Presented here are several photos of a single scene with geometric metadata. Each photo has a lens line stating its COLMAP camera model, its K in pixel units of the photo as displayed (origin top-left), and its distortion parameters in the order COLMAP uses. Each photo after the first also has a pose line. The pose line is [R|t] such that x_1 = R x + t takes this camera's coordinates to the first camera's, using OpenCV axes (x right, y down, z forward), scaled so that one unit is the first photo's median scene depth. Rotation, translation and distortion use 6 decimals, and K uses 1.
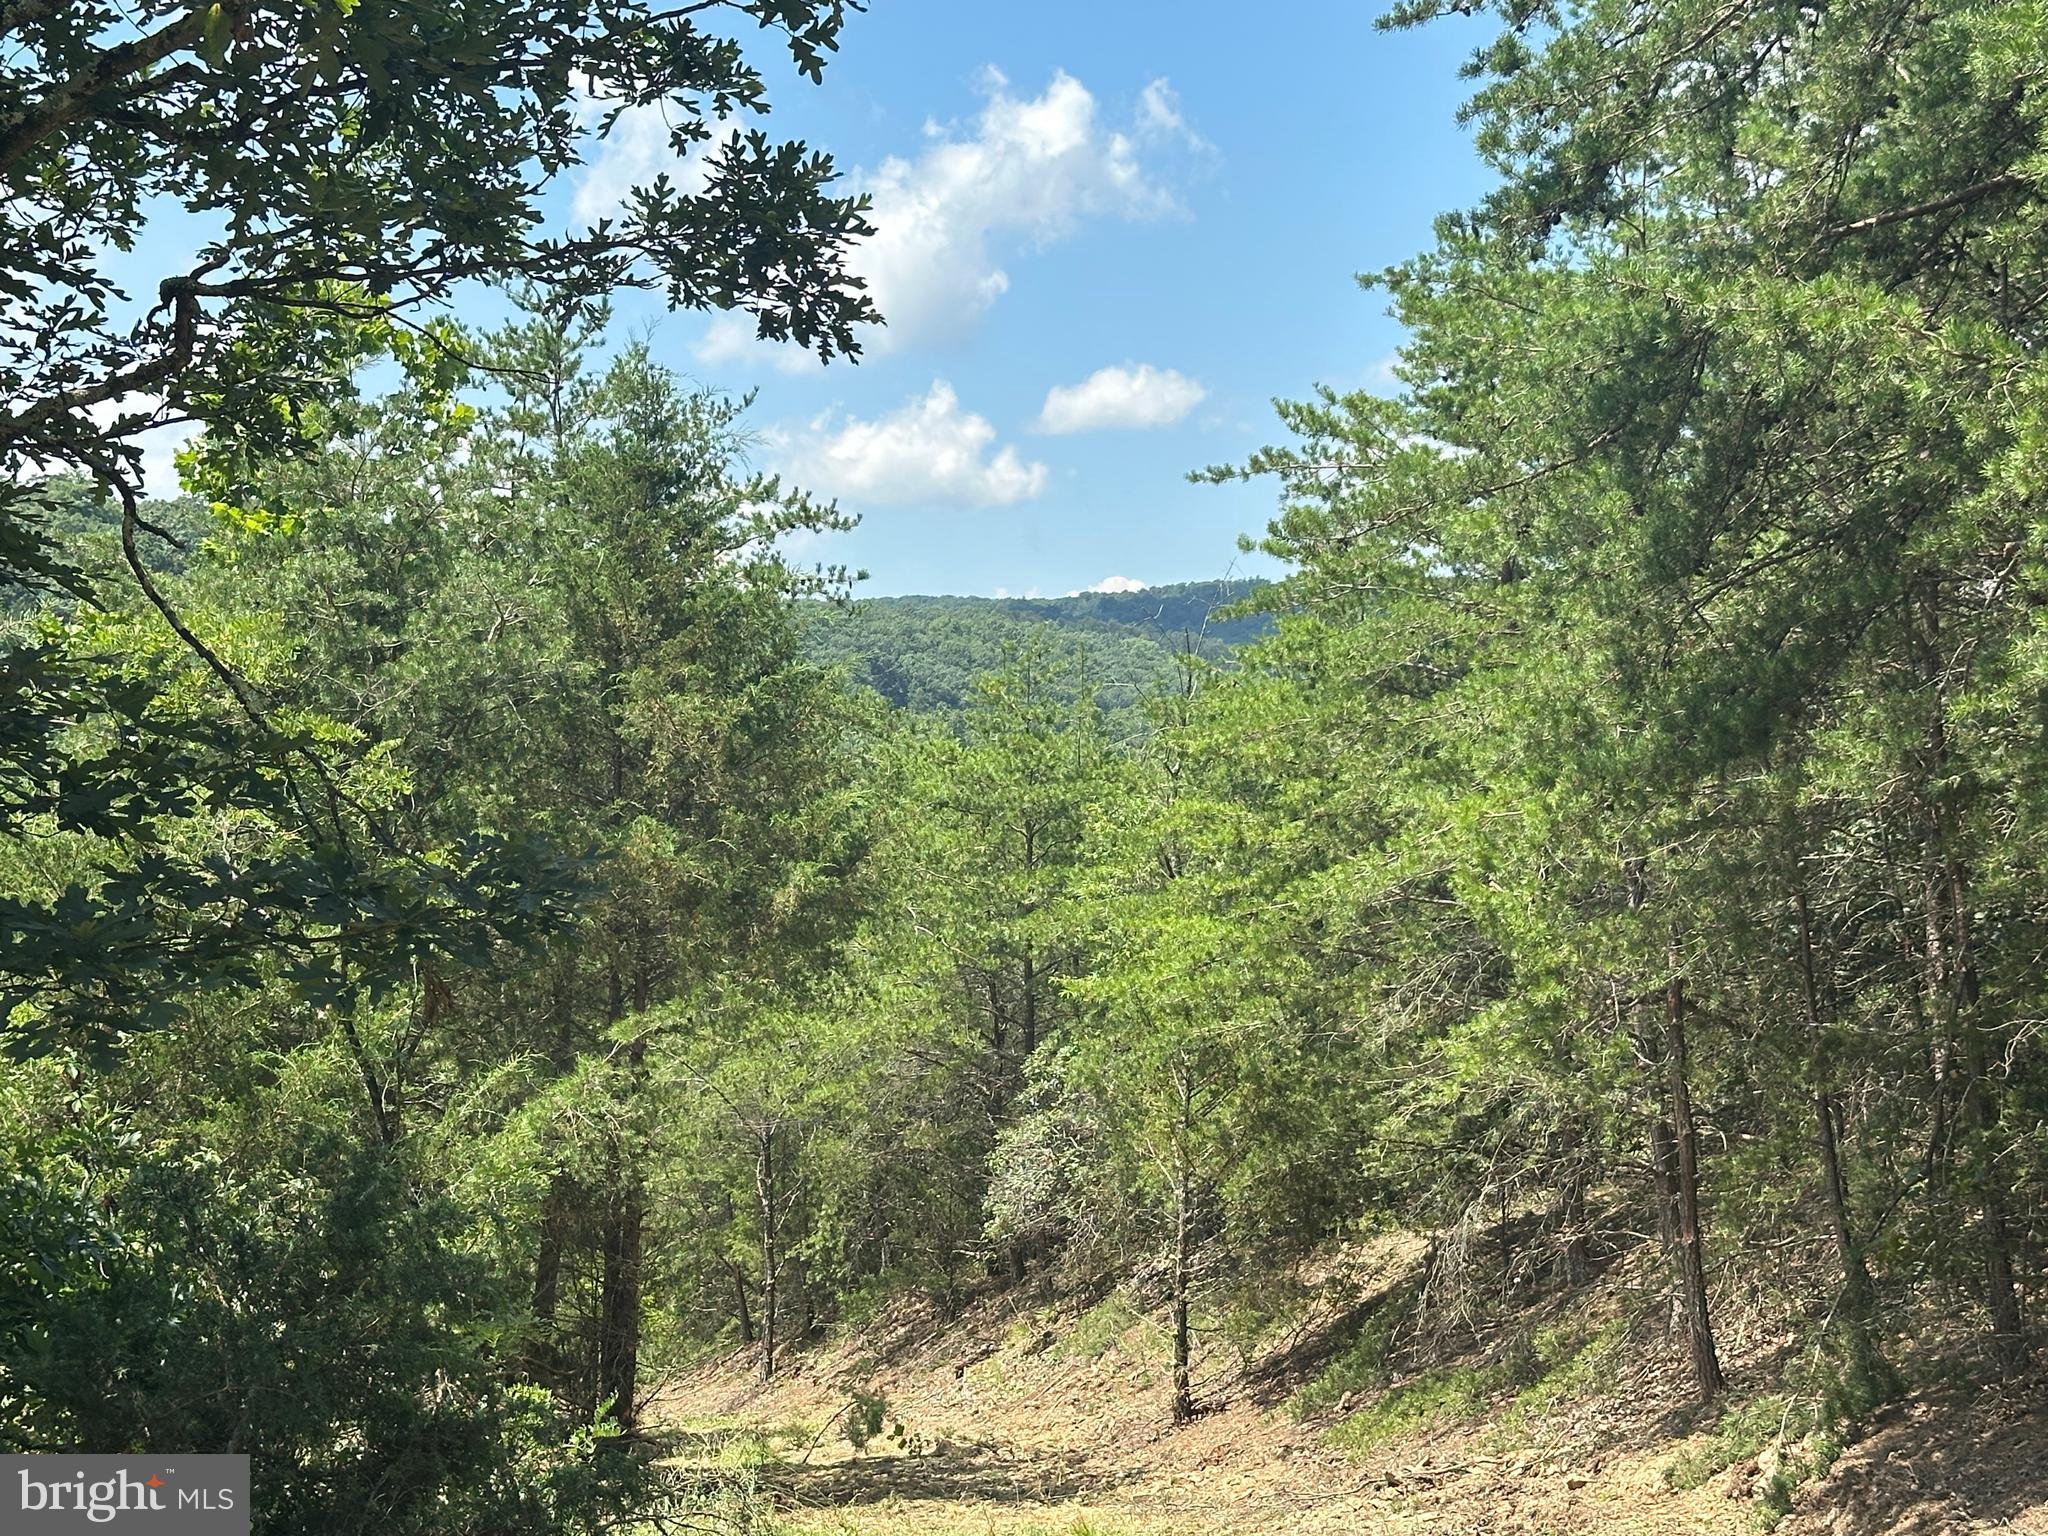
lens RADIAL K [[3465.6, 0, 1024.0], [0, 3465.6, 768.0], [0, 0, 1]] dist [-0.010985, -0.023266]
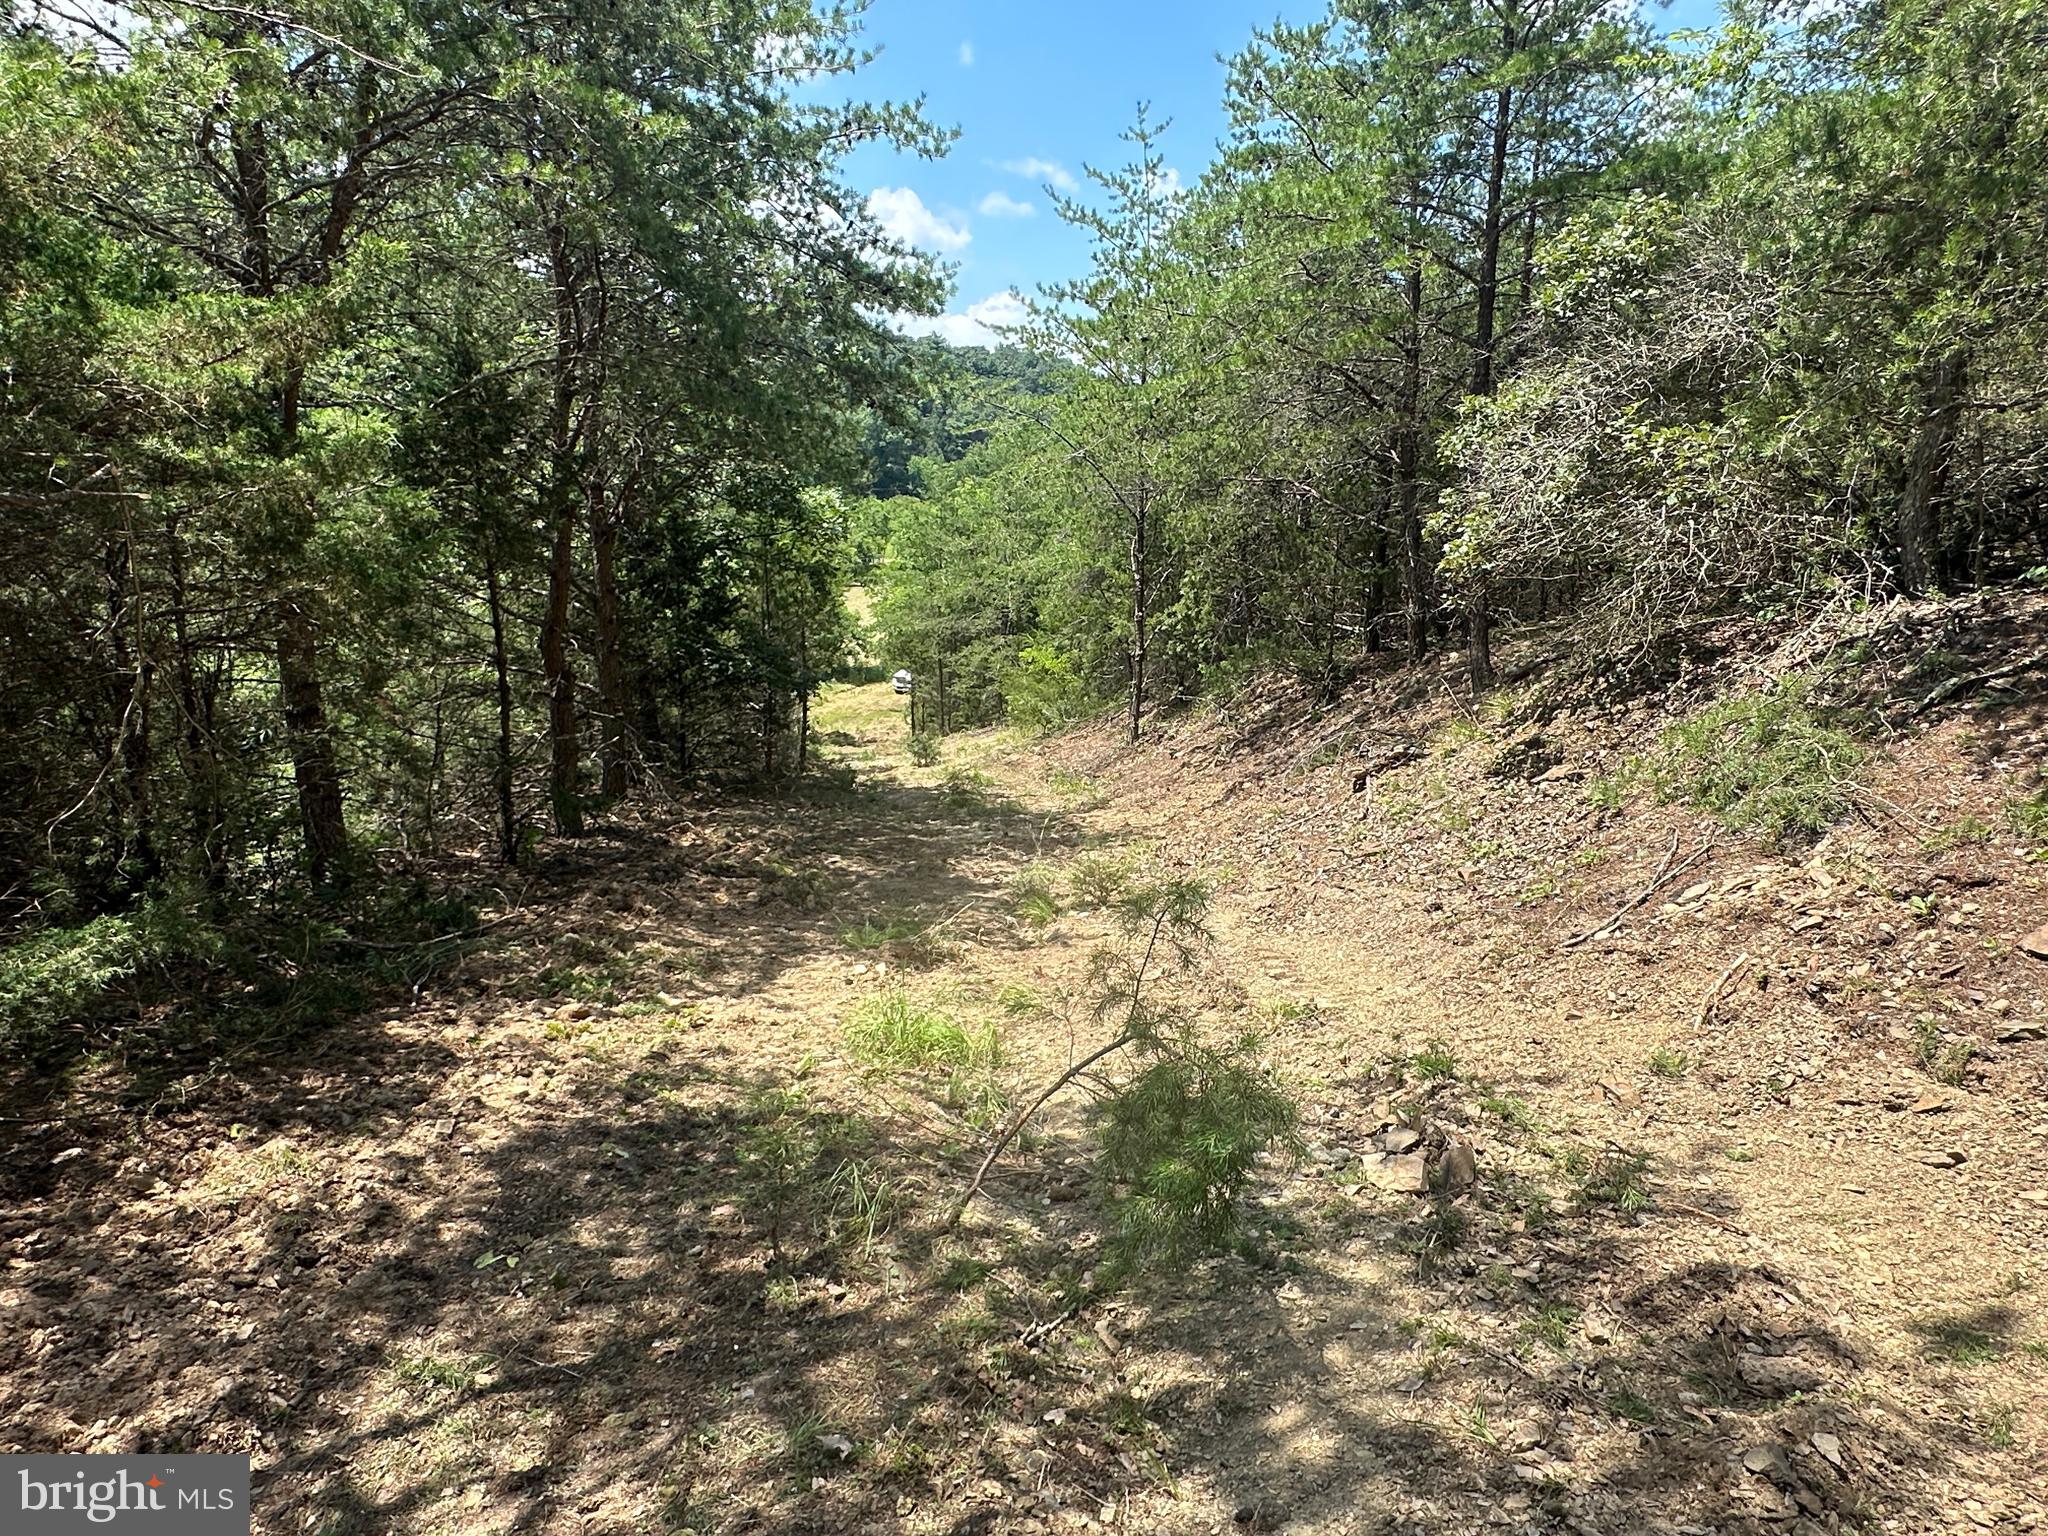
lens RADIAL K [[1246.0, 0, 1024.0], [0, 1246.0, 768.0], [0, 0, 1]] dist [0.001031, 0.000087]
pose [[0.977117, 0.057934, -0.204661, -0.030242], [-0.009808, 0.973442, 0.228725, 0.104913], [0.212477, -0.221484, 0.951735, 0.681615]]
